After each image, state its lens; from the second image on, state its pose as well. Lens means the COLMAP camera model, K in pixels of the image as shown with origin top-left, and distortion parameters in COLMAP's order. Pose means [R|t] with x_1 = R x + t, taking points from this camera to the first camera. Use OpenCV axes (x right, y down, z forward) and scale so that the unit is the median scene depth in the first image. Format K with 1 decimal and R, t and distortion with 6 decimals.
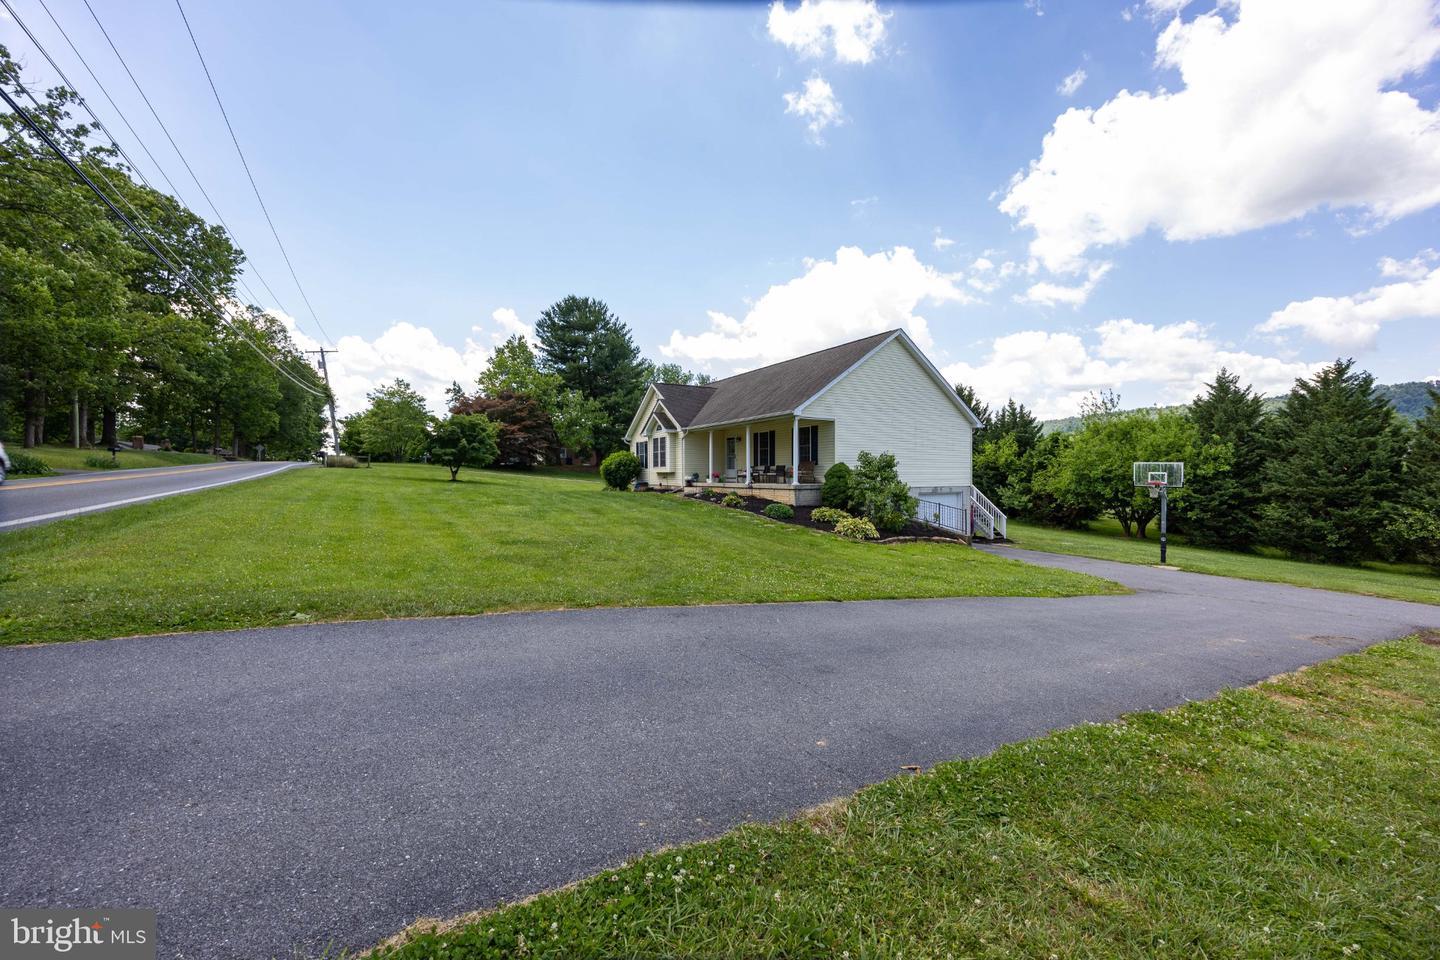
lens RADIAL K [[556.0, 0, 722.5], [0, 556.0, 479.9], [0, 0, 1]] dist [-0.001821, 0.000142]
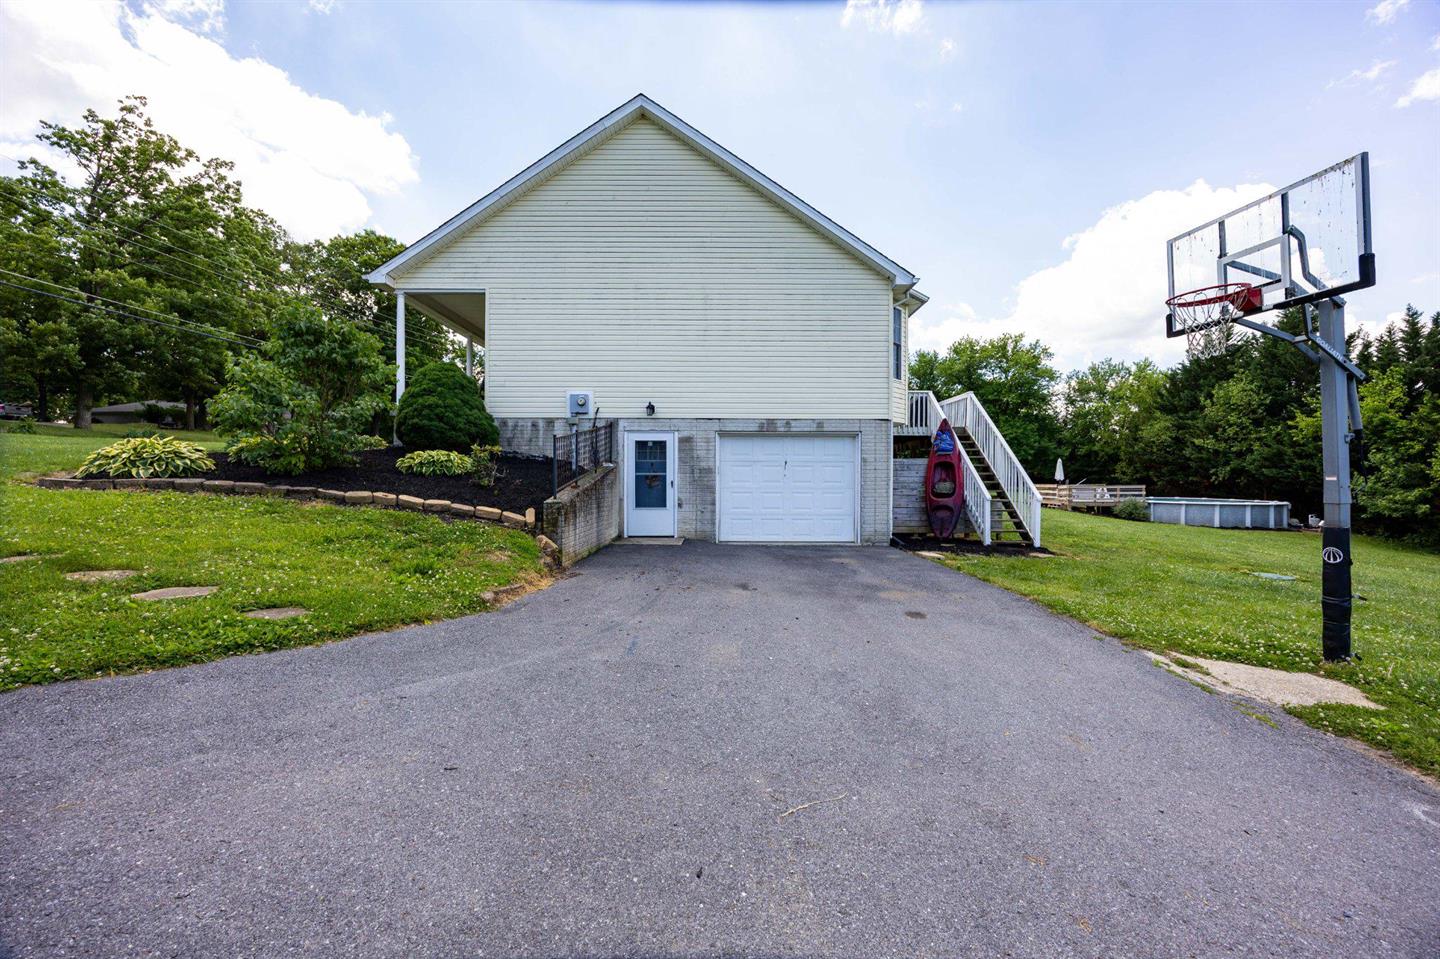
lens RADIAL K [[556.0, 0, 722.5], [0, 556.0, 479.4], [0, 0, 1]] dist [-0.001821, 0.000142]
pose [[0.847267, 0.005198, -0.531143, 0.366484], [-0.018735, 0.999622, -0.020103, 0.050903], [0.530838, 0.026983, 0.847044, 0.343034]]
